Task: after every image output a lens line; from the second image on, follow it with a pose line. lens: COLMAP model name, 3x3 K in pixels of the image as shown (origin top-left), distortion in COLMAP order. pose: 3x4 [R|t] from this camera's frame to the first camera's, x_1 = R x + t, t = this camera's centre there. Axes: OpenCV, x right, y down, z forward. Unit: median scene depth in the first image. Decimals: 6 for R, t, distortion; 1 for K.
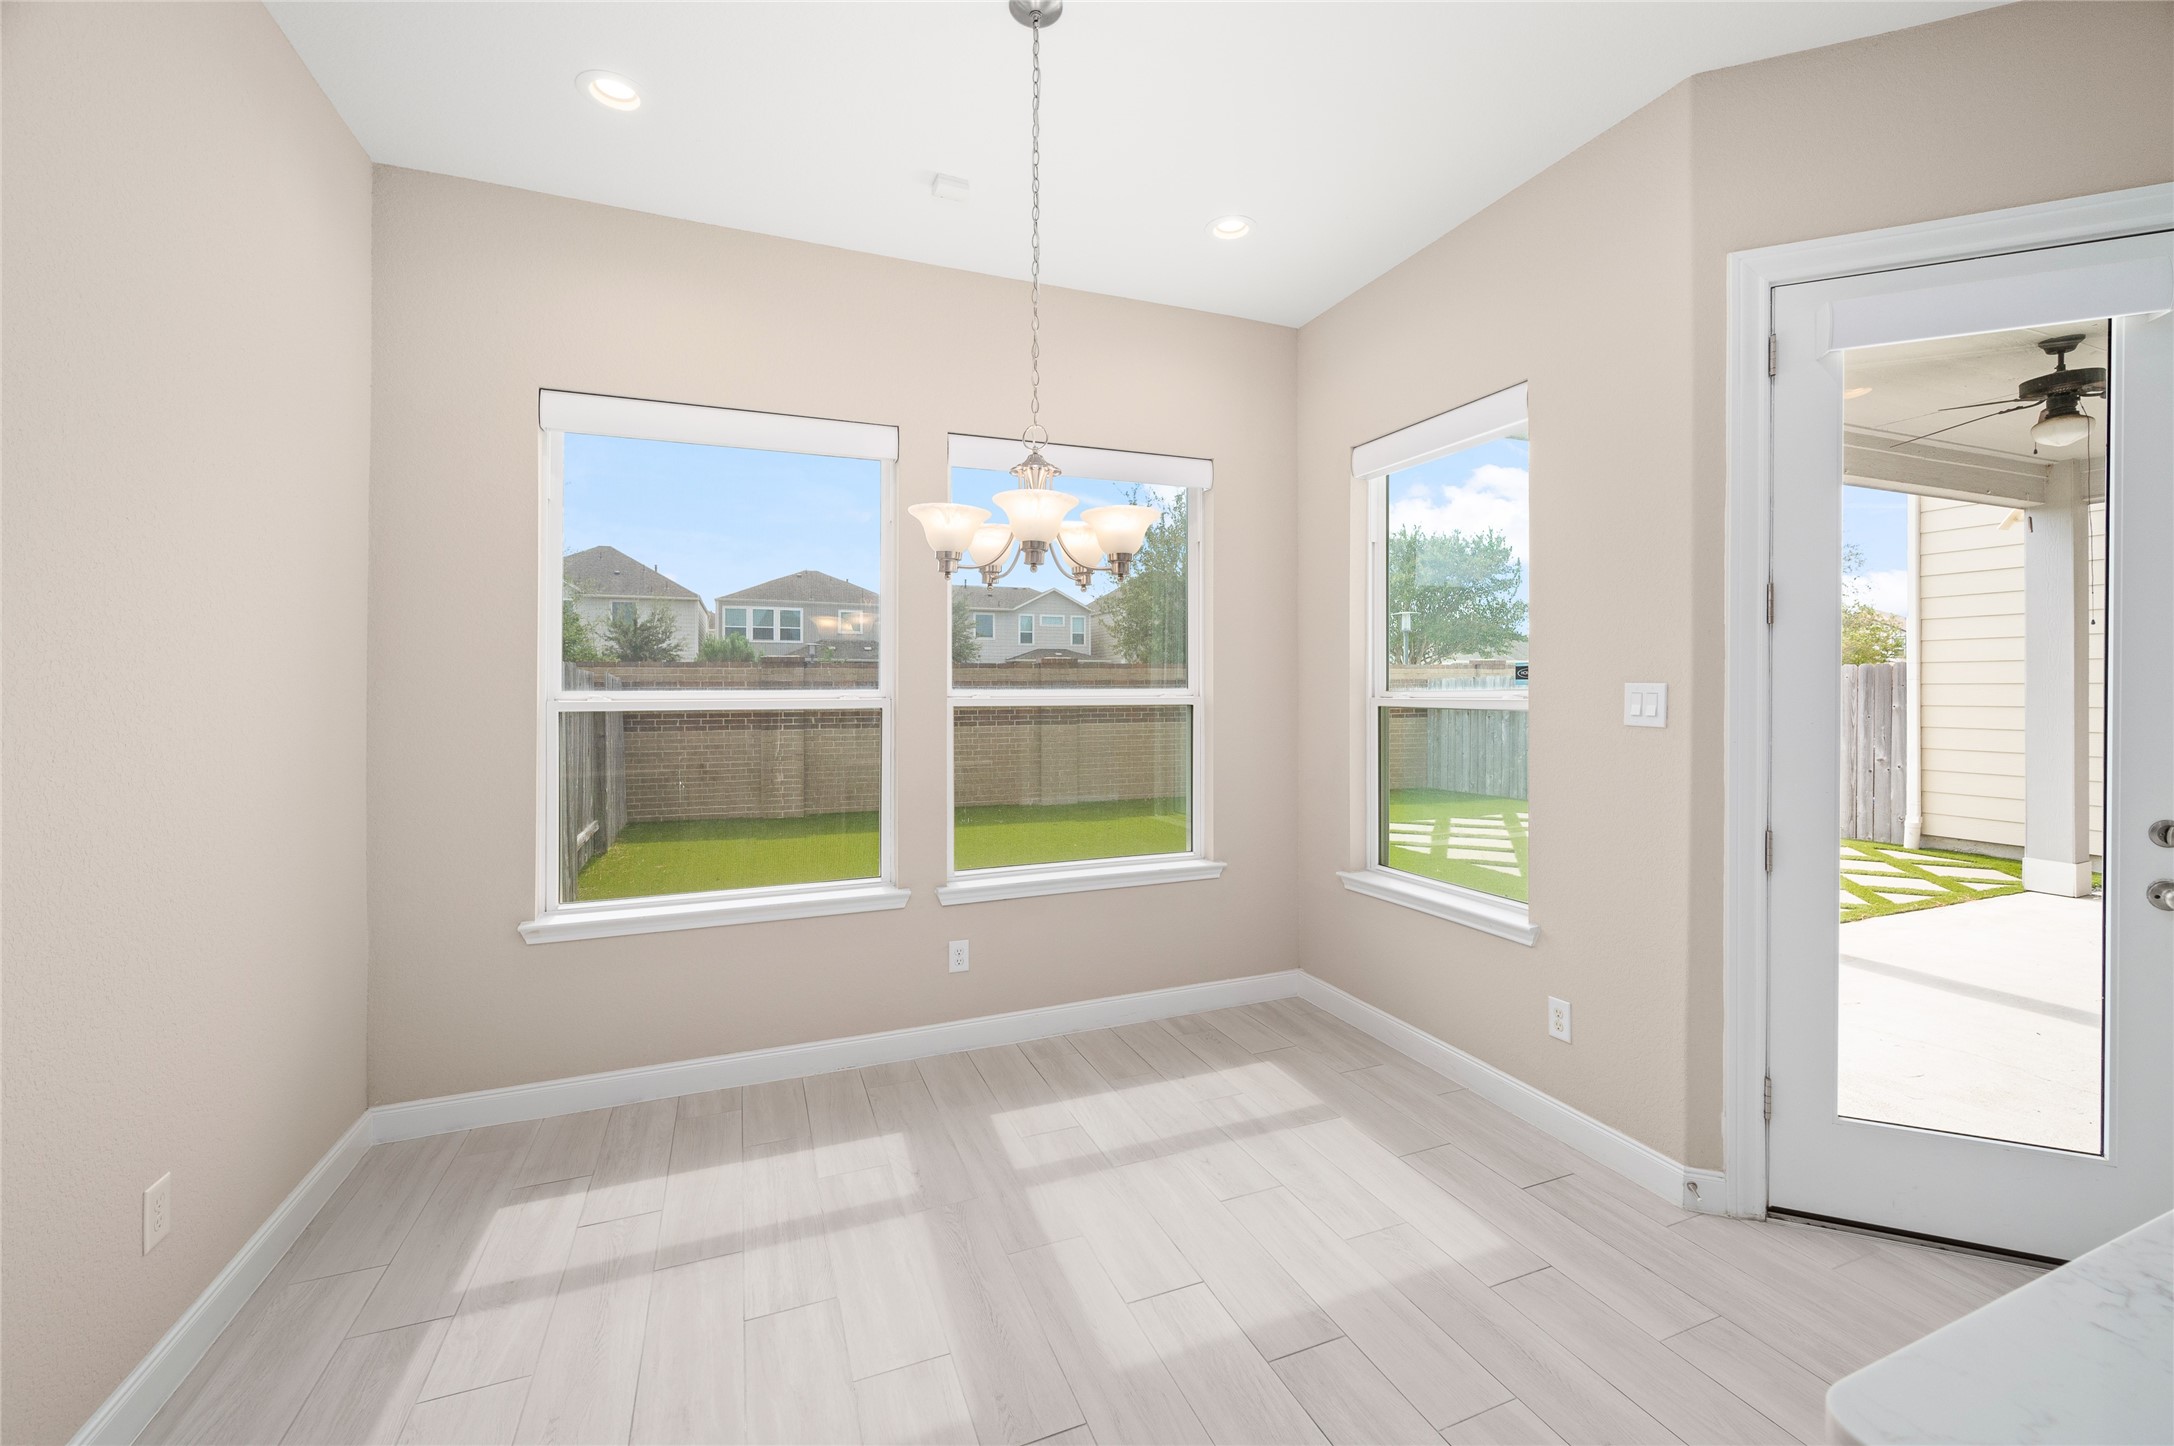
lens RADIAL K [[875.1, 0, 1092.7], [0, 875.1, 714.6], [0, 0, 1]] dist [-0.001788, 0.000310]
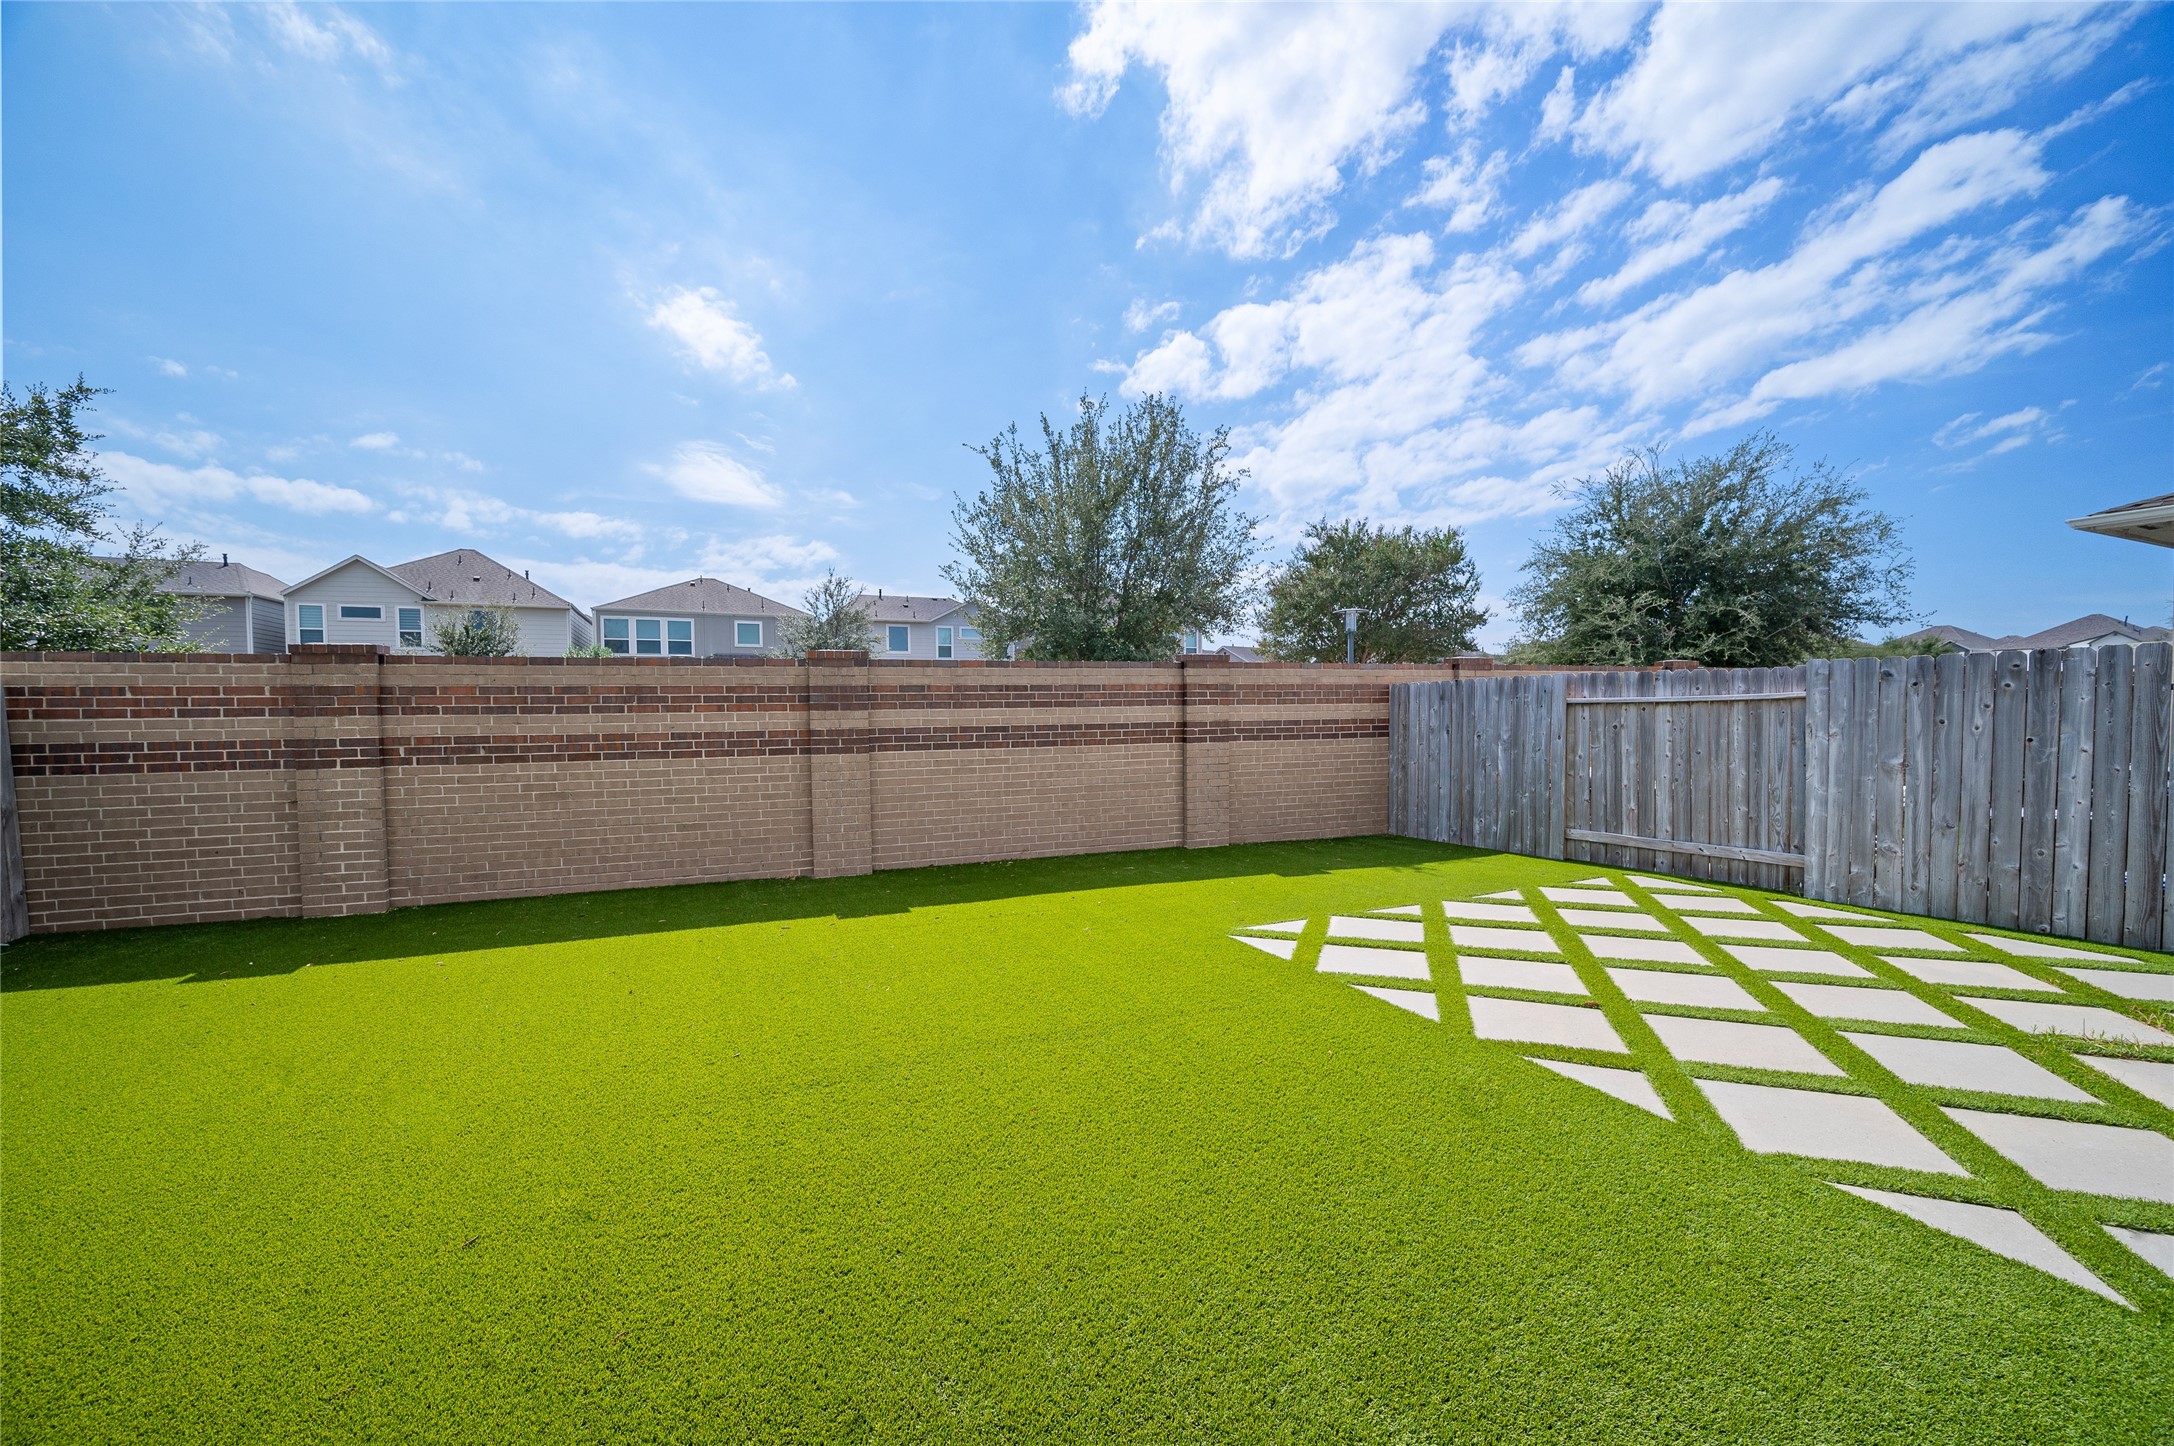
lens RADIAL K [[875.1, 0, 1082.1], [0, 875.1, 742.3], [0, 0, 1]] dist [-0.001788, 0.000310]
pose [[0.998648, -0.008775, 0.051242, 0.102655], [0.008217, 0.999905, 0.011093, -0.002420], [-0.051335, -0.010657, 0.998625, 0.321396]]
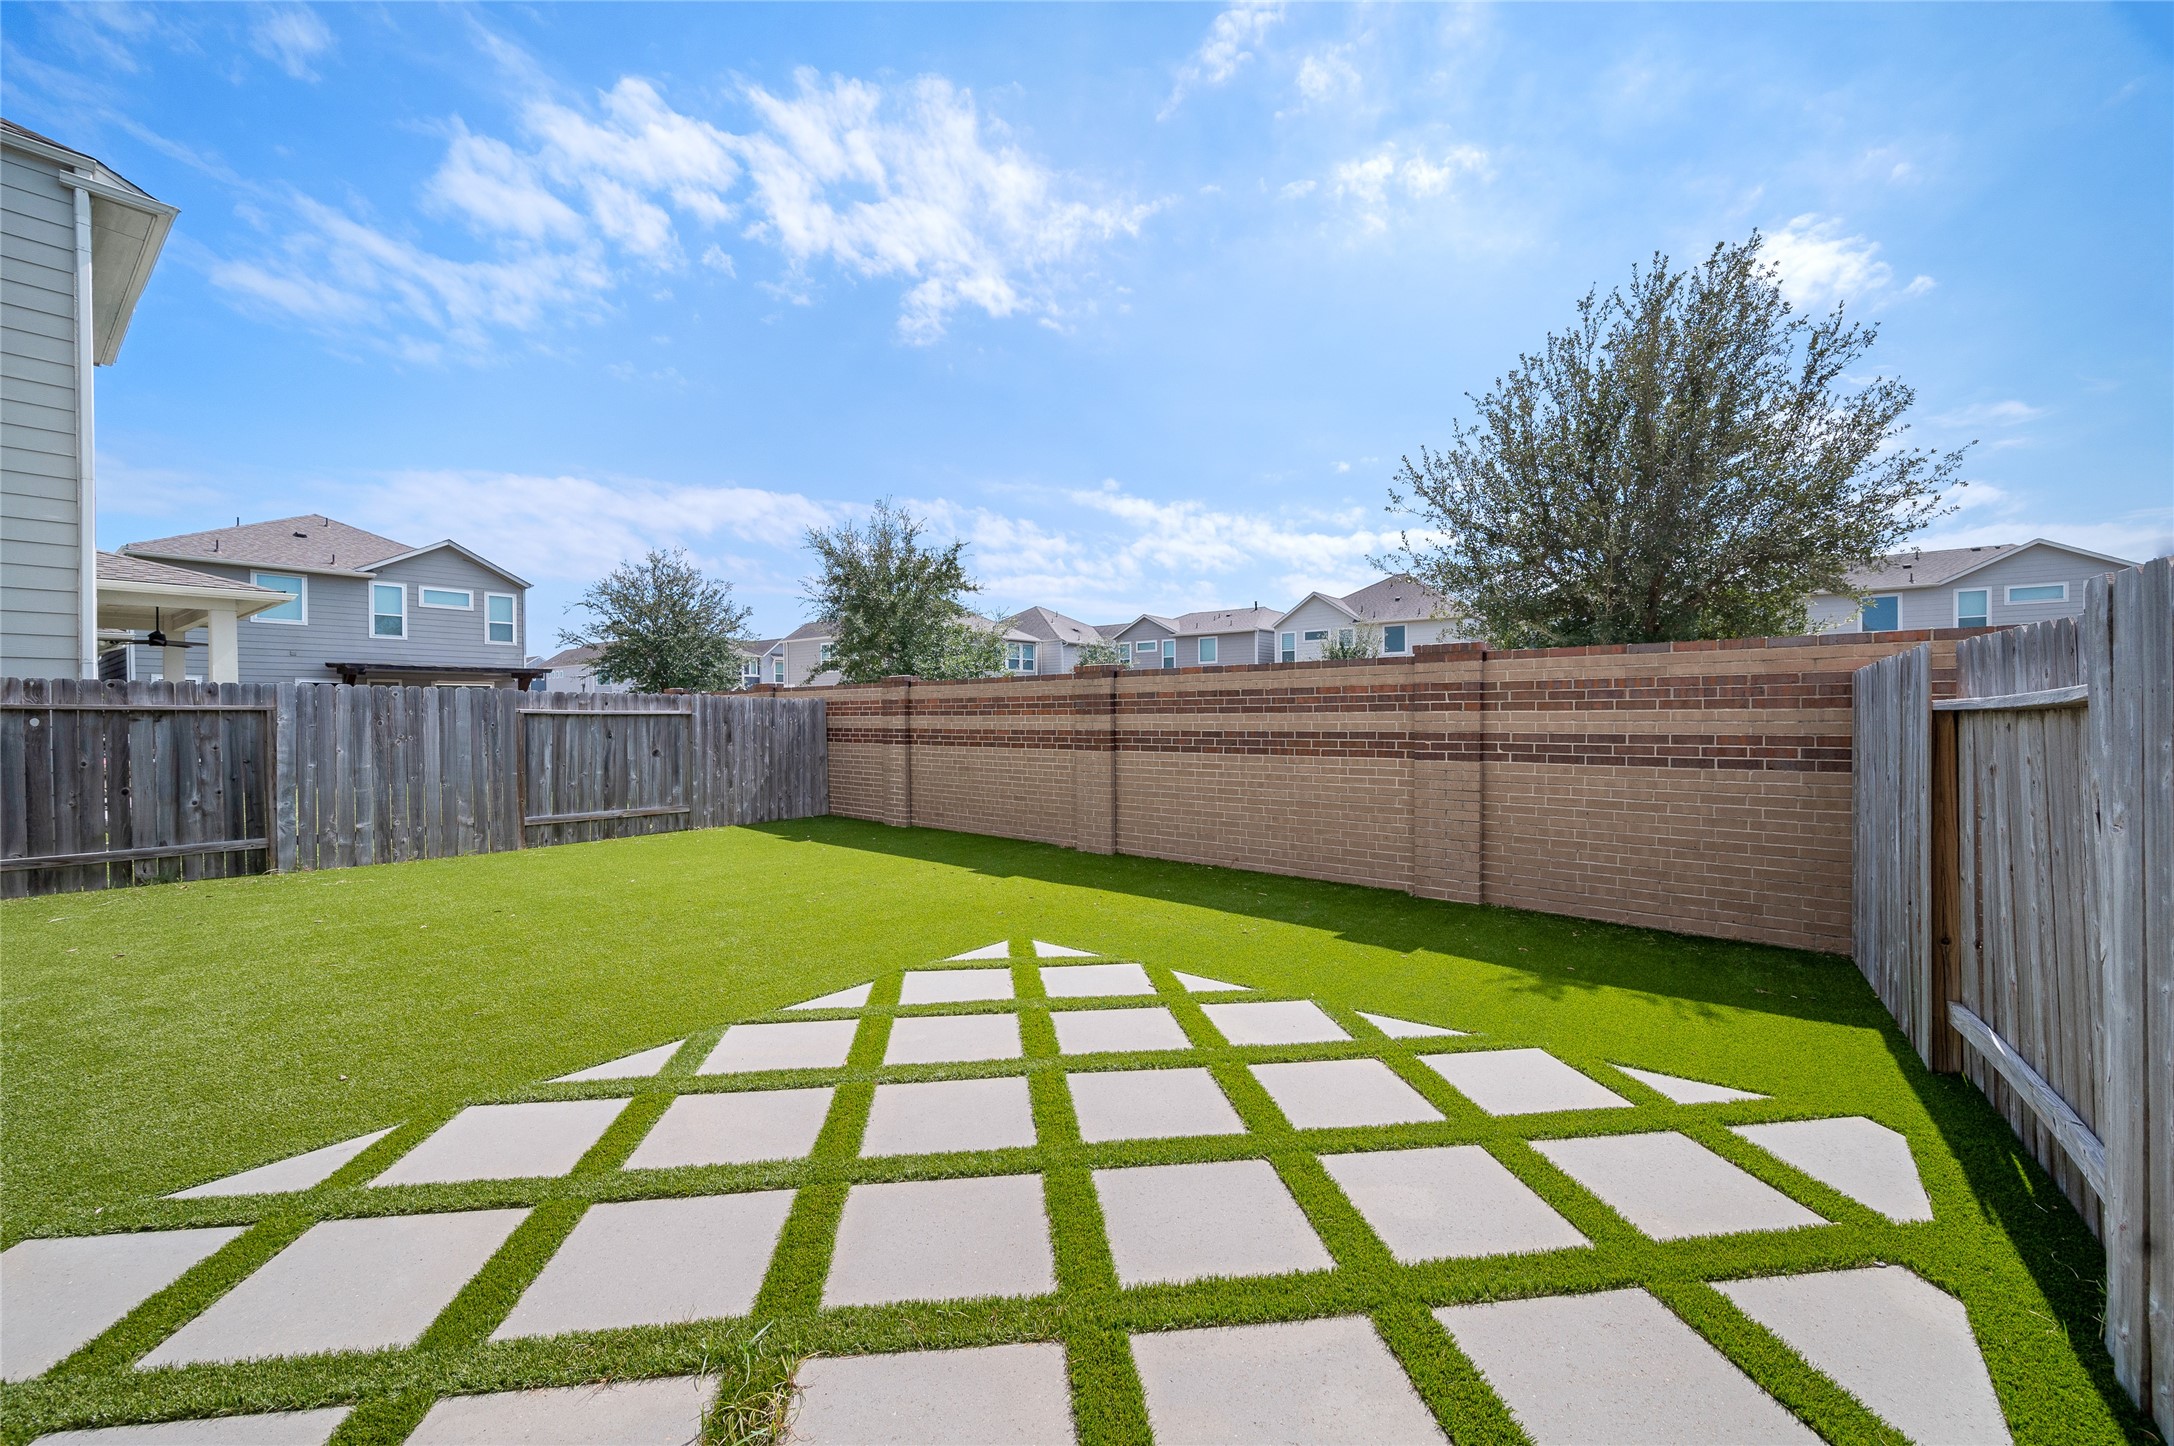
lens RADIAL K [[875.1, 0, 1095.2], [0, 875.1, 714.3], [0, 0, 1]] dist [-0.001788, 0.000310]
pose [[0.491555, 0.000668, -0.870846, 0.611278], [-0.021964, 0.999691, -0.011631, -0.011035], [0.870570, 0.024844, 0.491418, 0.581241]]
